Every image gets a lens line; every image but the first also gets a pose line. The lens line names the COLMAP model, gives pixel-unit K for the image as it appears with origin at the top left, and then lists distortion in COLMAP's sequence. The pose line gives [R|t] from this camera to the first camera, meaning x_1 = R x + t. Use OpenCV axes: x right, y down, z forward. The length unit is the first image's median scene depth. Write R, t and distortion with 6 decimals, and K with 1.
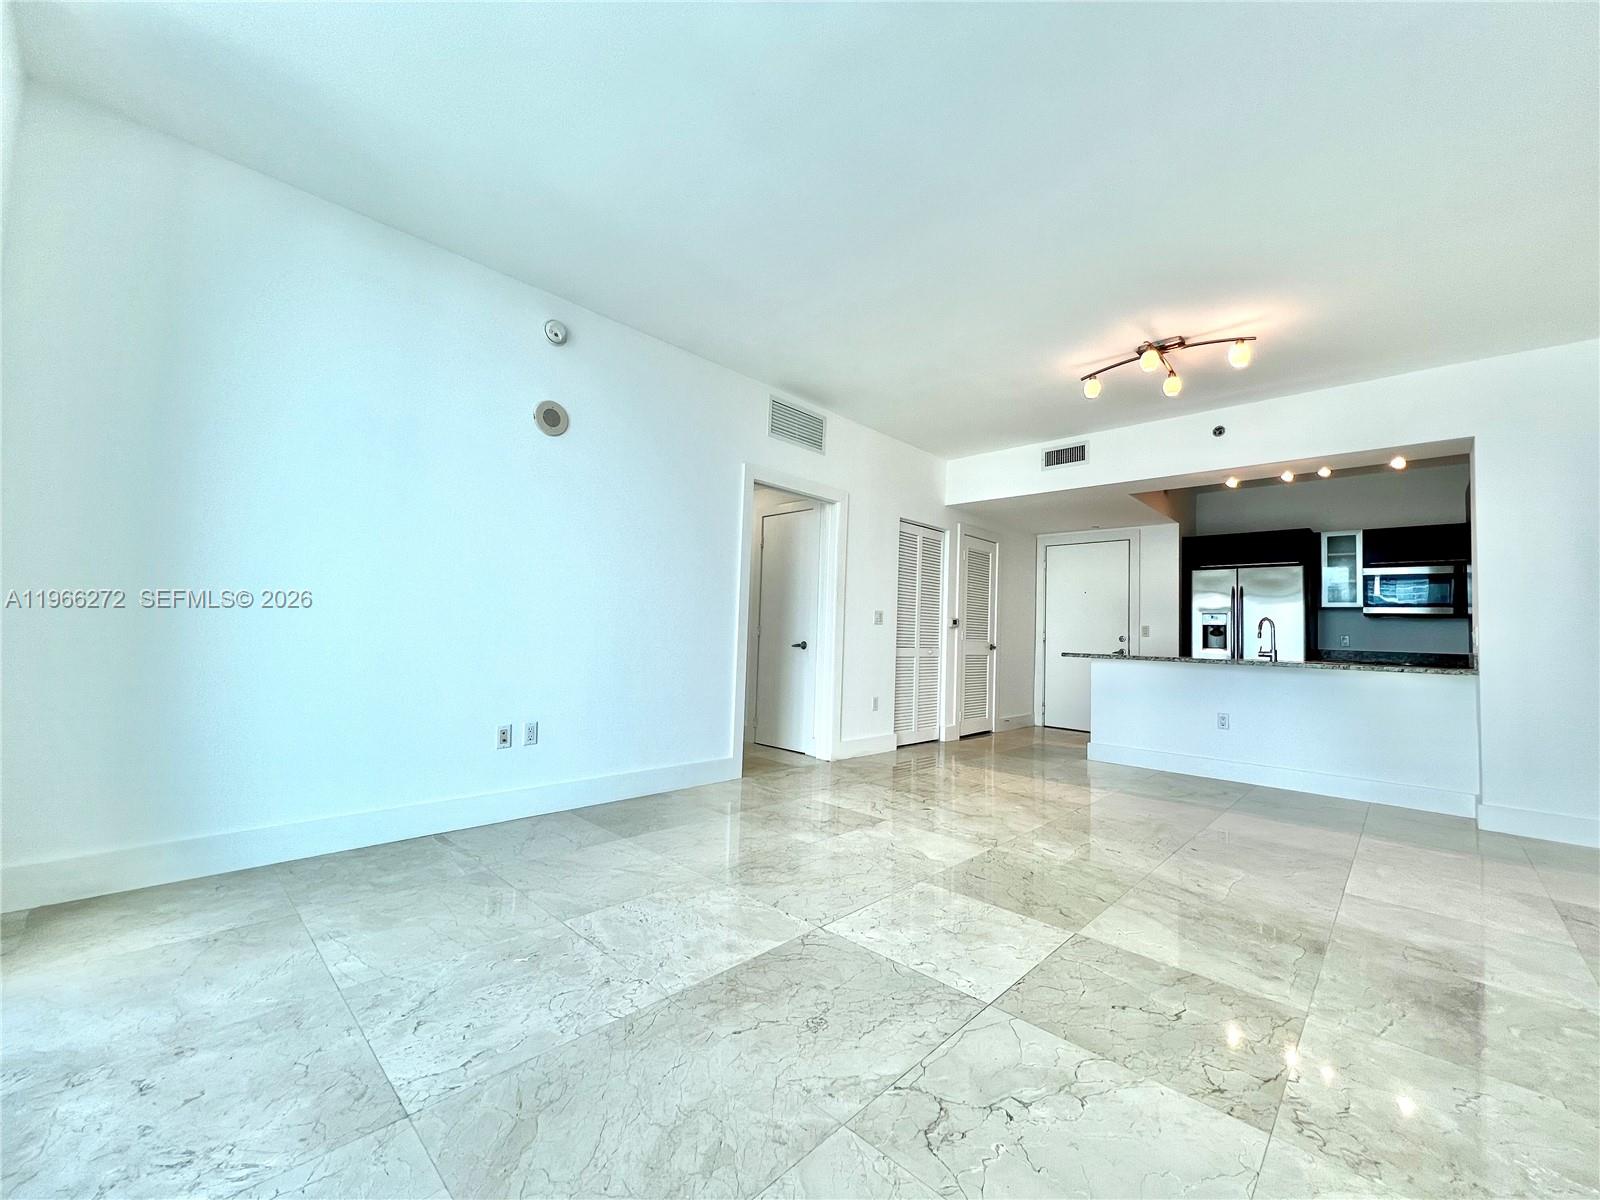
lens RADIAL K [[639.8, 0, 796.2], [0, 639.8, 598.7], [0, 0, 1]] dist [-0.001477, 0.000516]
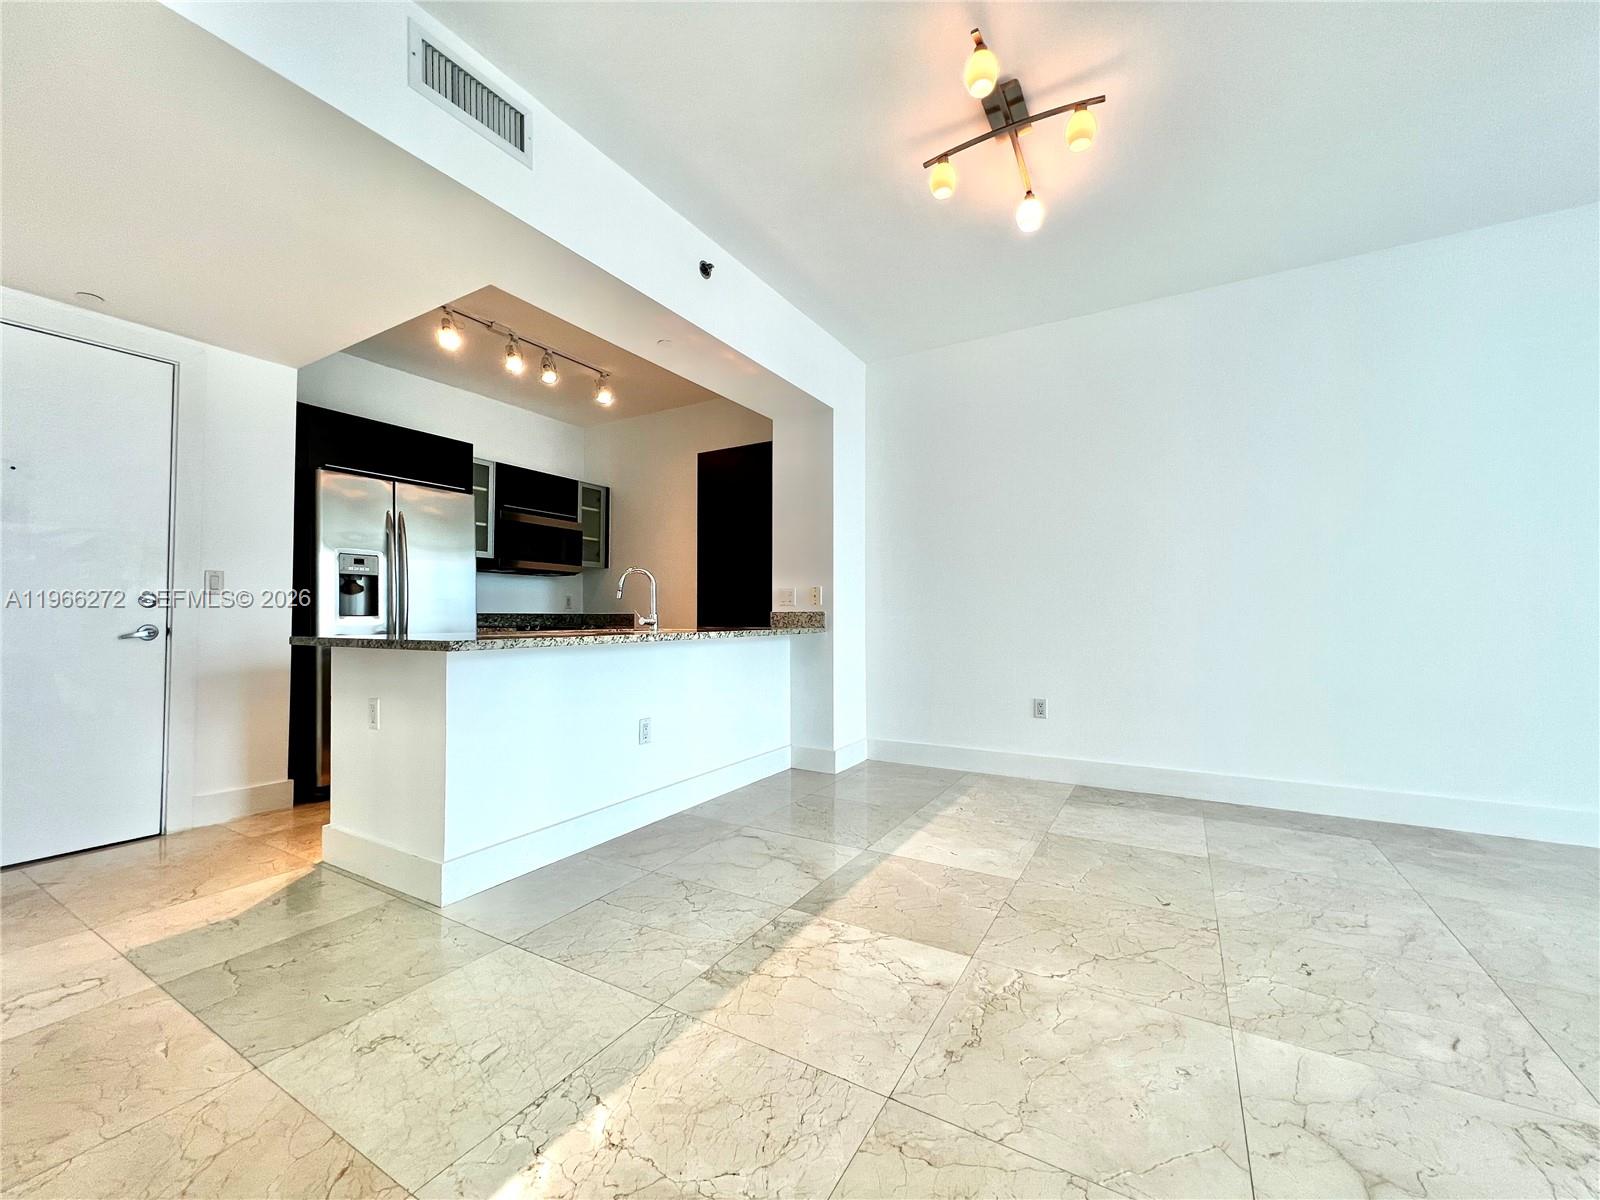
lens RADIAL K [[639.8, 0, 796.1], [0, 639.8, 599.2], [0, 0, 1]] dist [-0.001477, 0.000516]
pose [[-0.228166, -0.007679, 0.973592, 0.039759], [-0.059410, 0.998215, -0.006050, 0.087438], [-0.971808, -0.059221, -0.228215, 1.521430]]
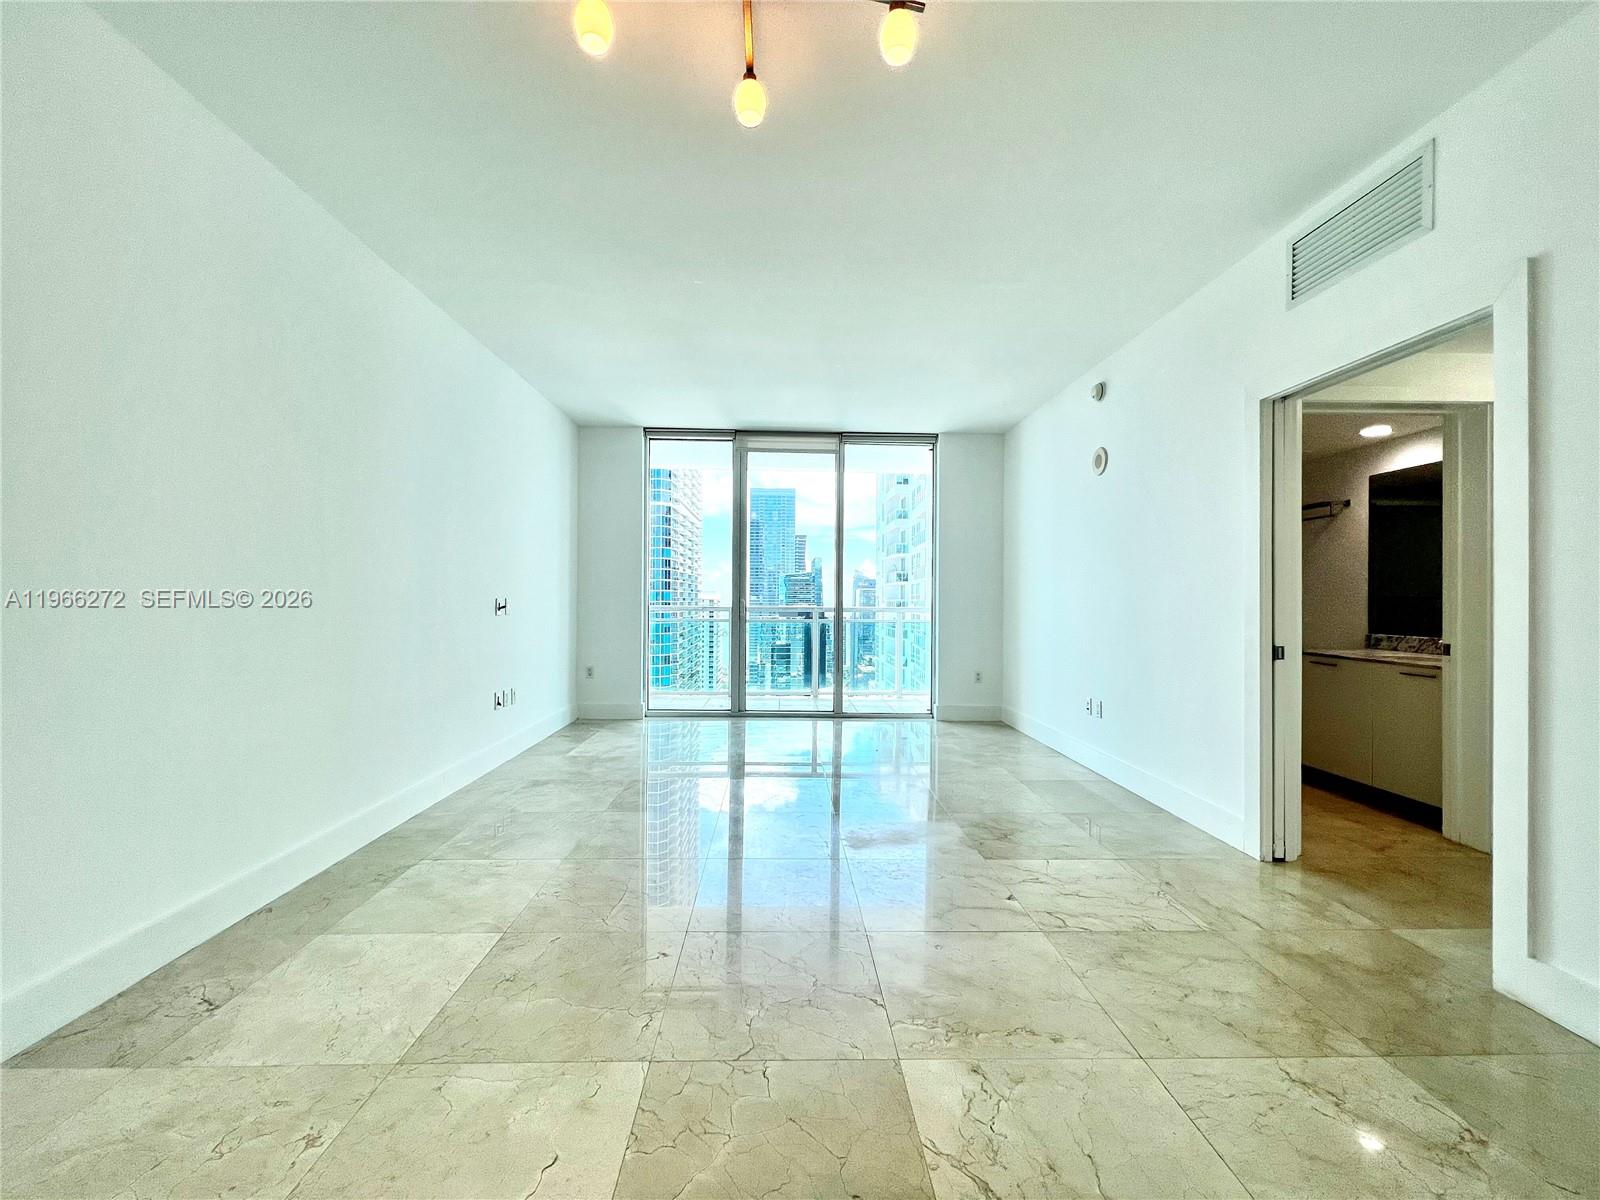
lens RADIAL K [[639.8, 0, 796.6], [0, 639.8, 598.8], [0, 0, 1]] dist [-0.001477, 0.000516]
pose [[-0.698906, -0.041813, -0.713990, 0.980965], [0.005342, 0.997957, -0.063673, 0.068511], [0.715193, -0.048316, -0.697255, 1.525637]]
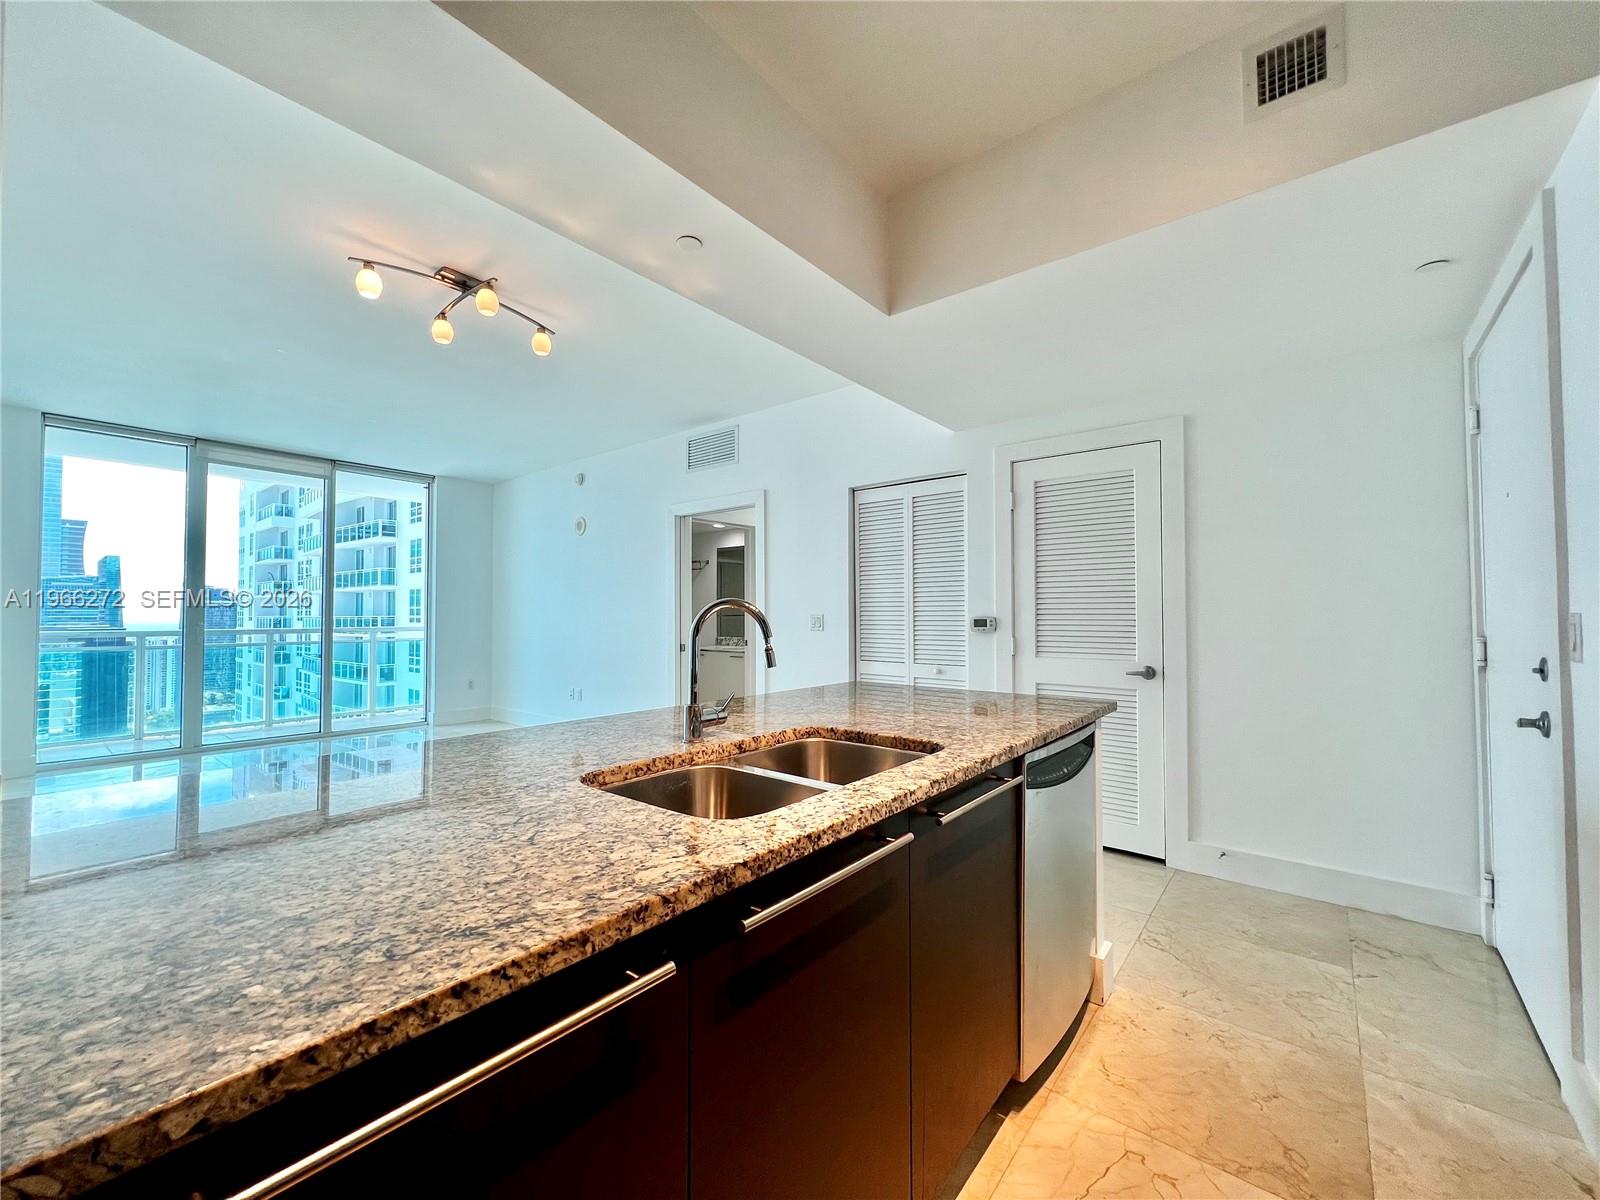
lens RADIAL K [[639.8, 0, 794.7], [0, 639.8, 598.4], [0, 0, 1]] dist [-0.001477, 0.000516]
pose [[0.079425, -0.062038, -0.994909, 1.600167], [0.057805, 0.996669, -0.057533, 0.074627], [0.995163, -0.052941, 0.082747, 1.544282]]
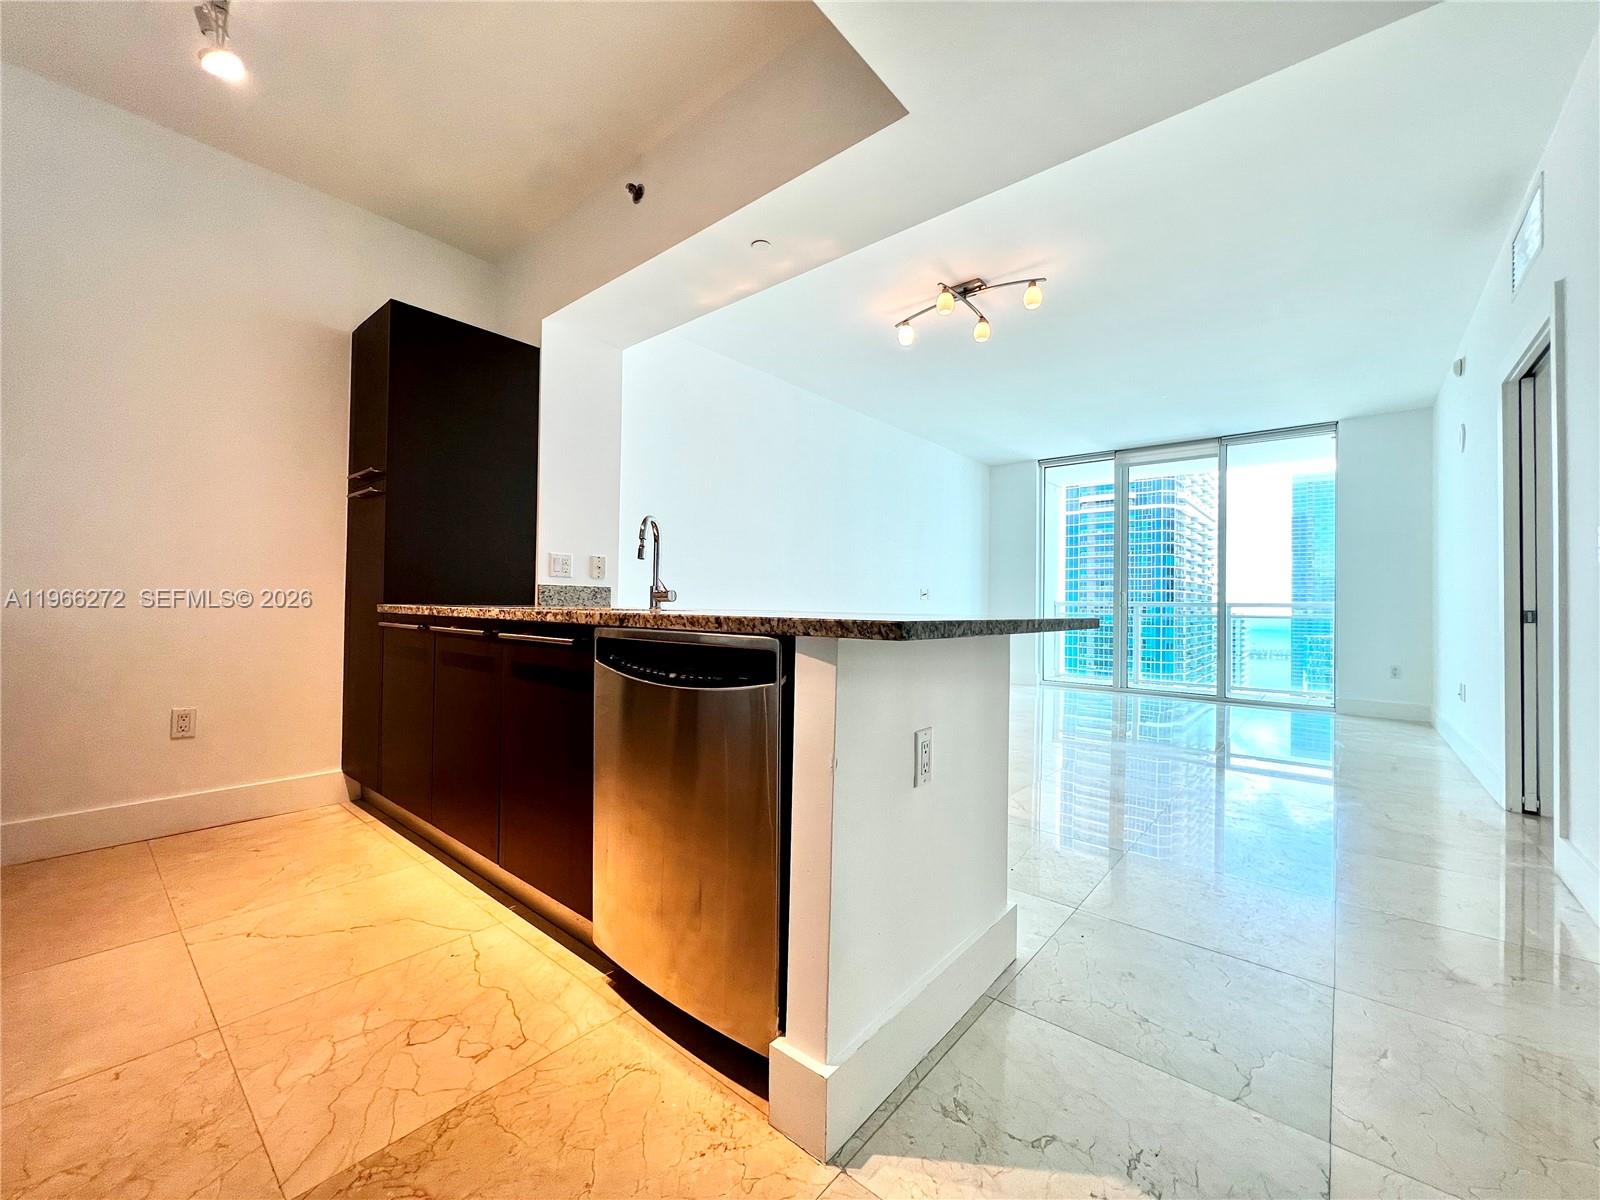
lens RADIAL K [[639.8, 0, 797.5], [0, 639.8, 598.7], [0, 0, 1]] dist [-0.001477, 0.000516]
pose [[-0.996844, -0.050497, -0.061259, 1.007716], [-0.046276, 0.996579, -0.068468, 0.177868], [0.064507, -0.065417, -0.995771, 2.248570]]
